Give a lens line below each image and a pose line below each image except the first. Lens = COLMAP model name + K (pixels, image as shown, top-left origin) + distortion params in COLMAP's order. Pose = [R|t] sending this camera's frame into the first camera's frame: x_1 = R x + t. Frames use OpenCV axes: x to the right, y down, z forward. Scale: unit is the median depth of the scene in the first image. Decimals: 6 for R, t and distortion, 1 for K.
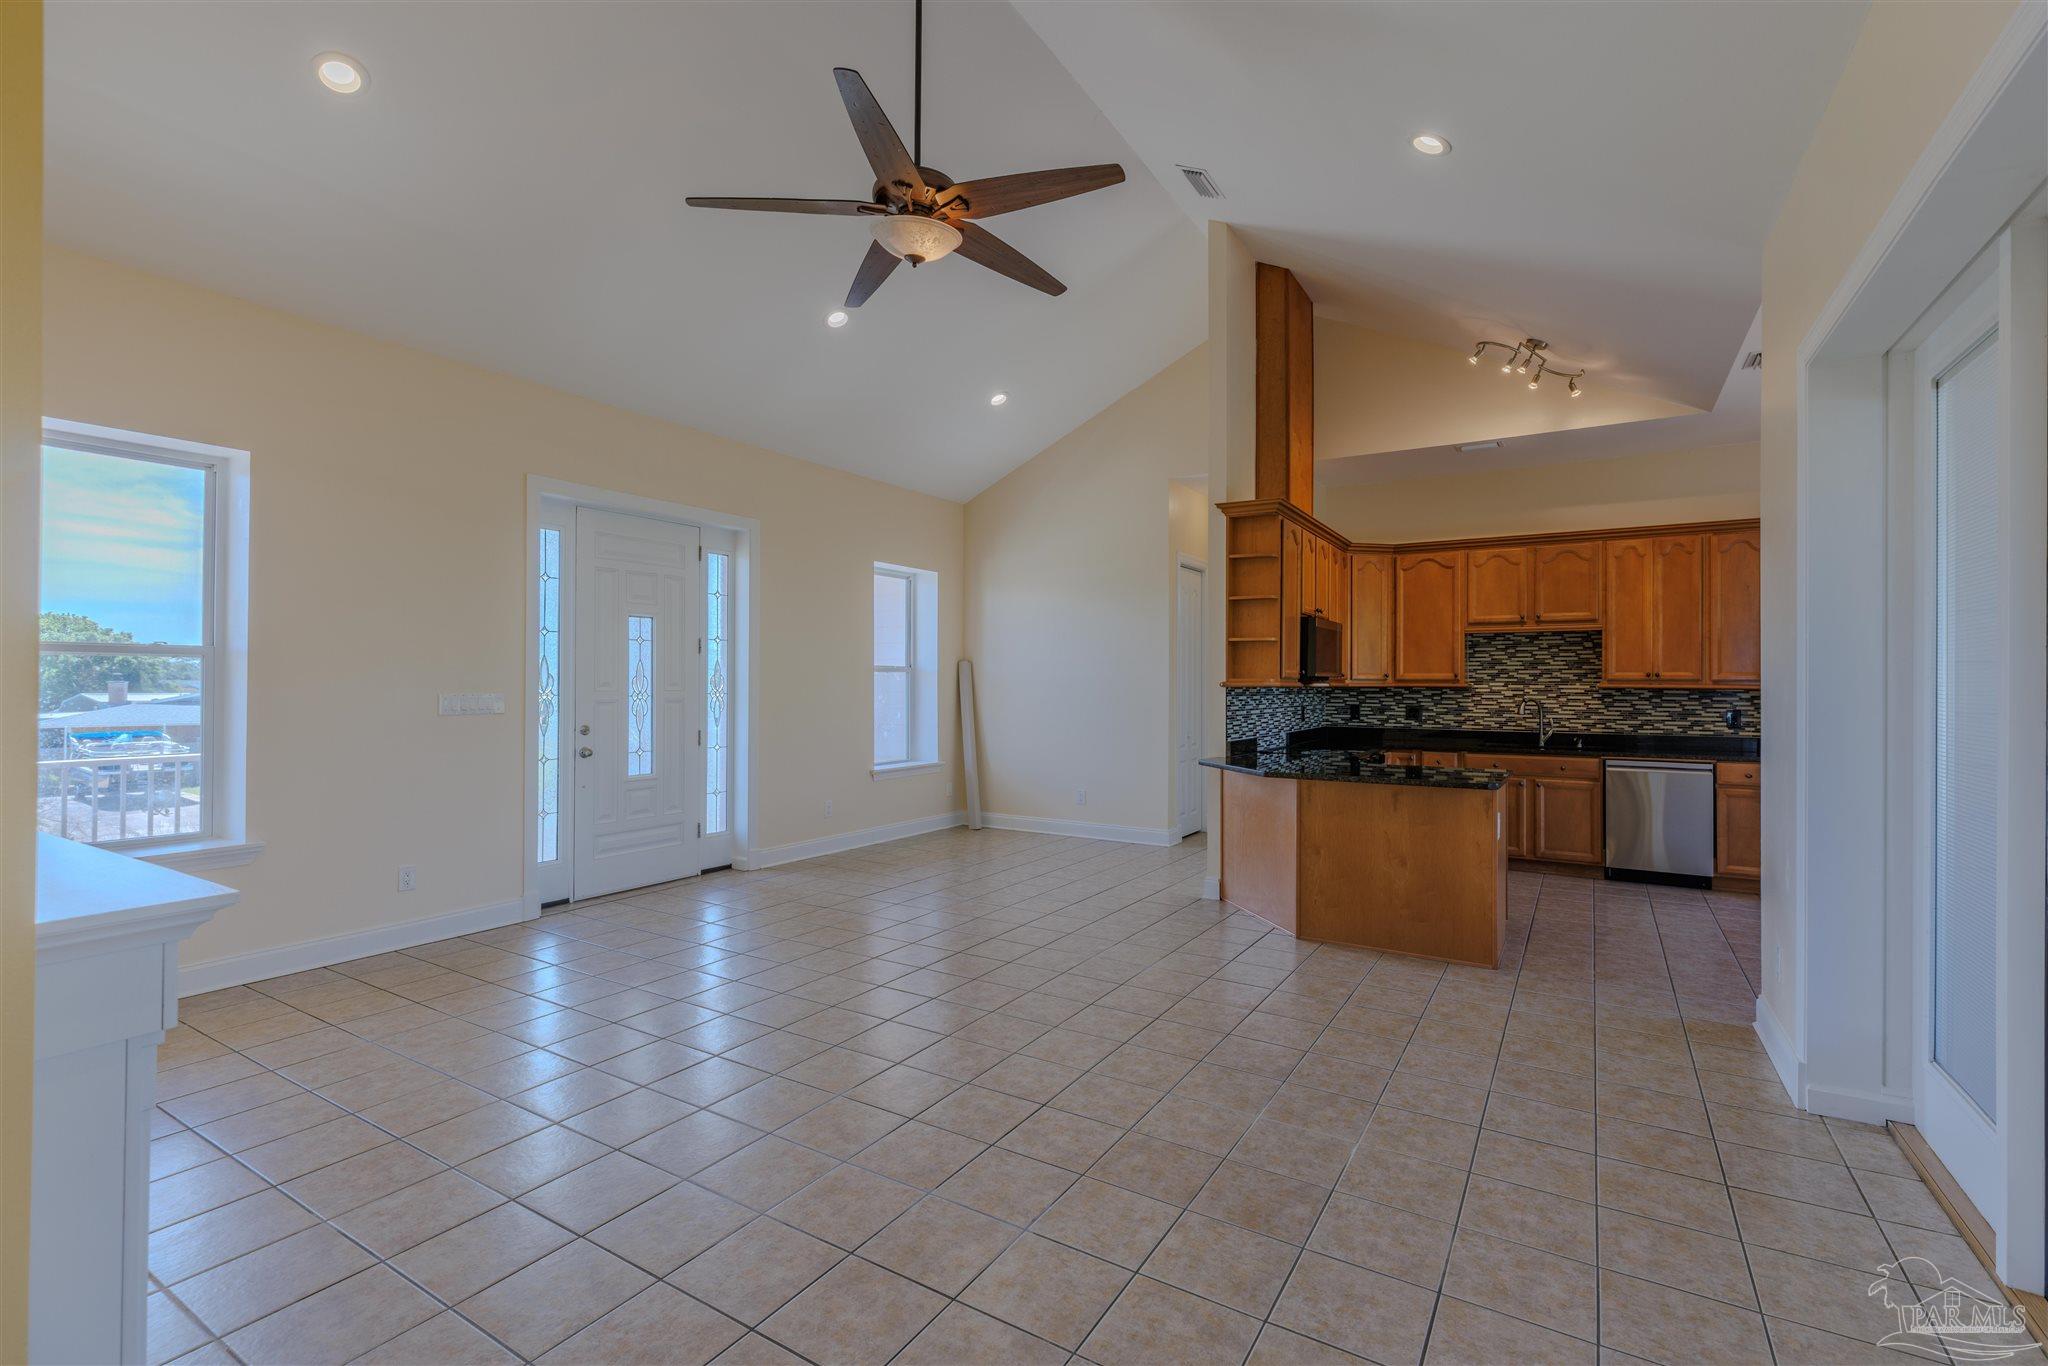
lens RADIAL K [[914.2, 0, 1022.8], [0, 914.2, 680.9], [0, 0, 1]] dist [0.005365, 0.000242]
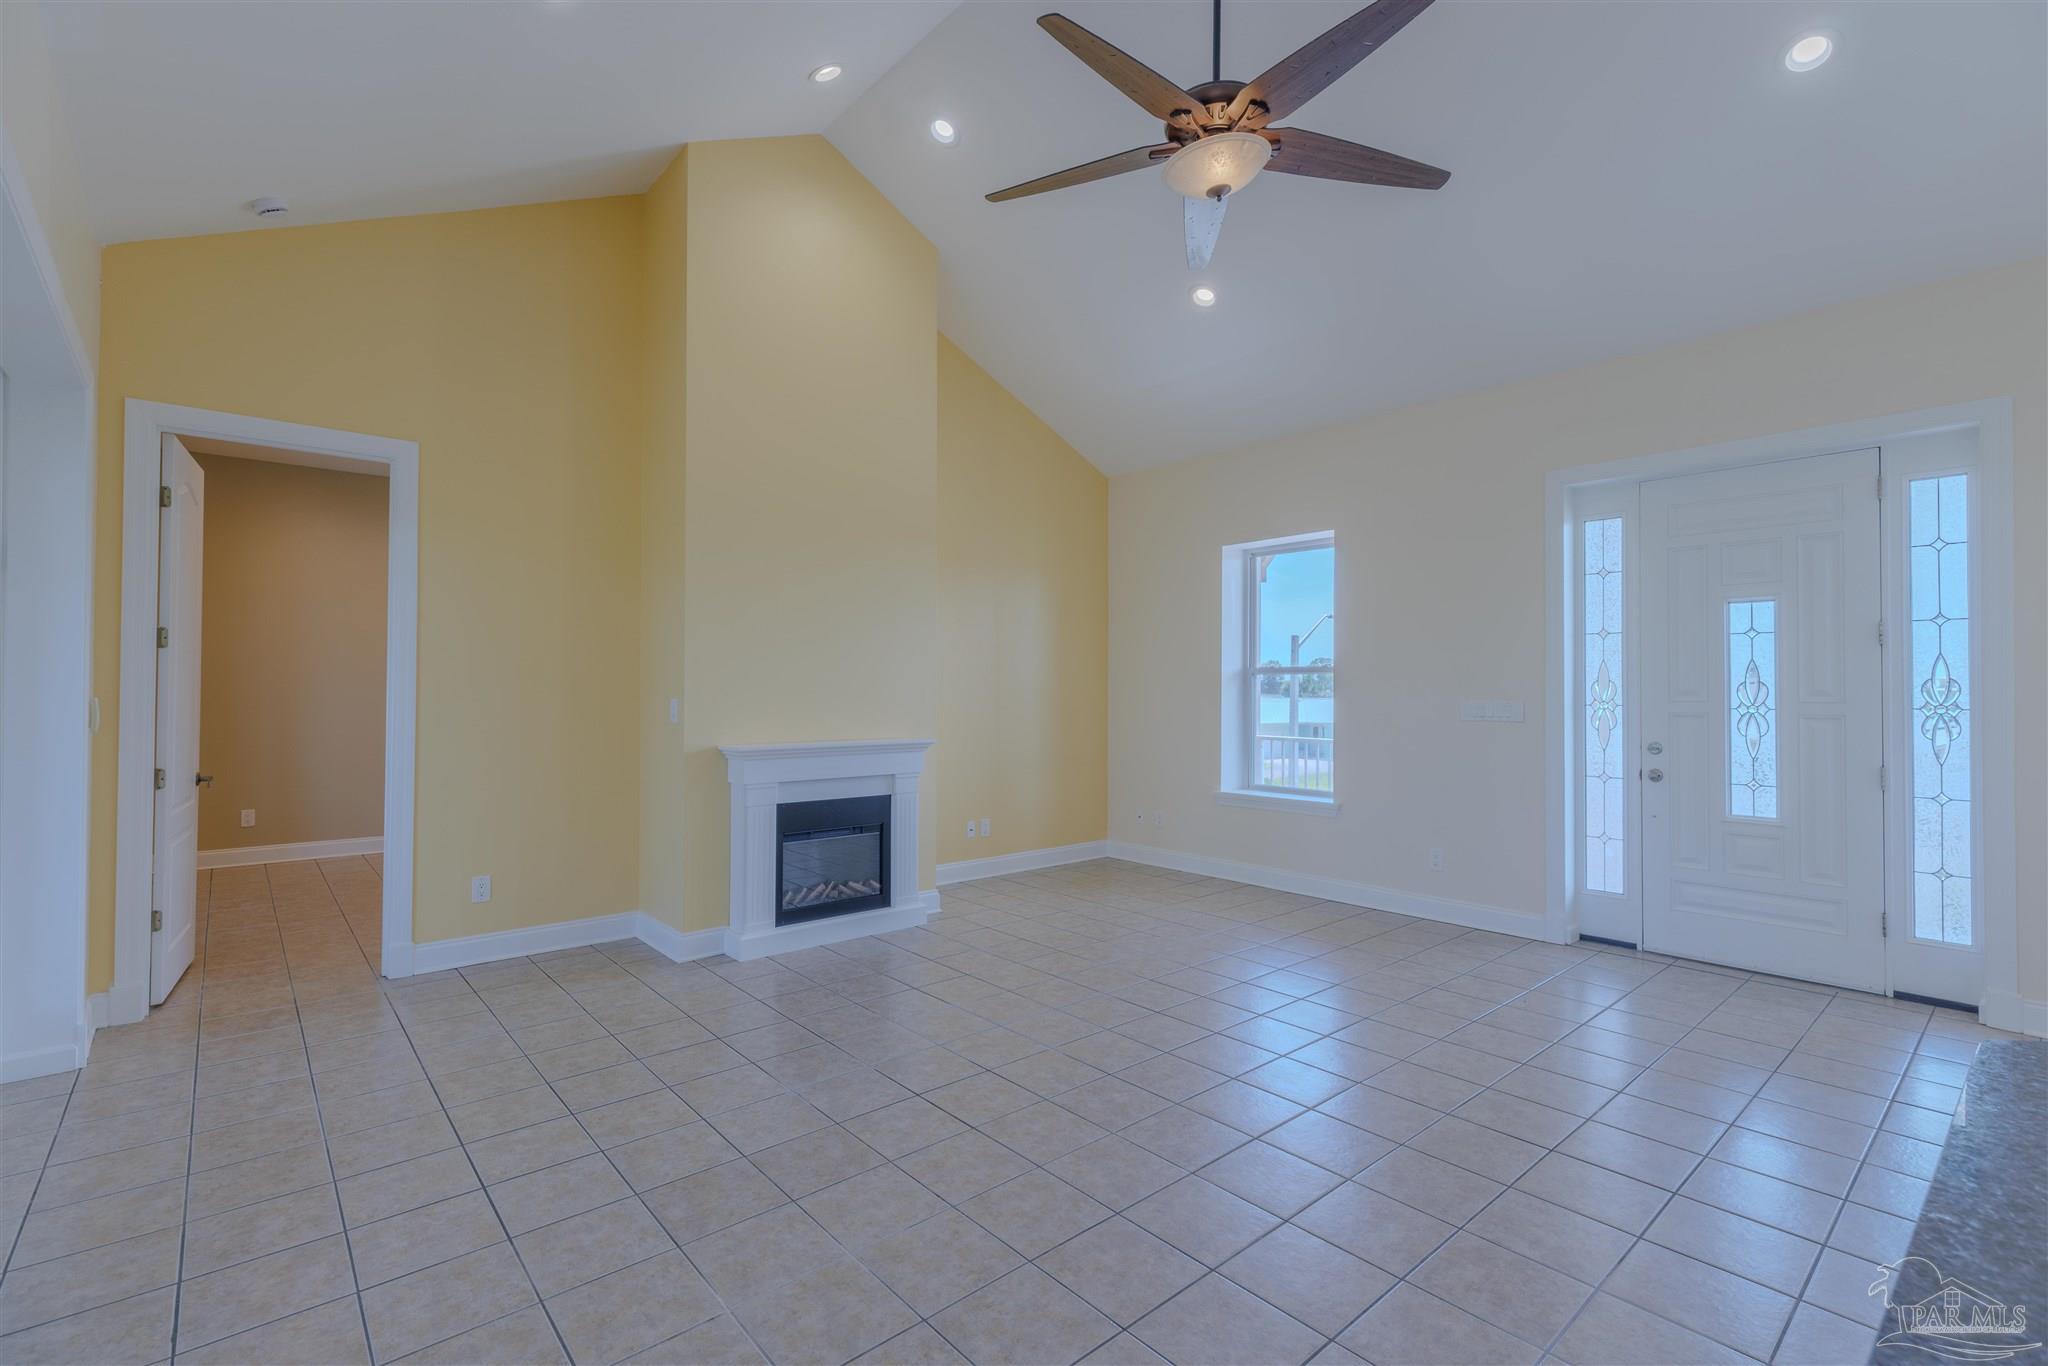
lens RADIAL K [[914.2, 0, 1020.8], [0, 914.2, 681.2], [0, 0, 1]] dist [0.005365, 0.000242]
pose [[-0.296209, -0.014277, -0.955016, 0.487749], [-0.001920, 0.999895, -0.014352, 0.006159], [0.955121, -0.002417, -0.296206, 0.700852]]
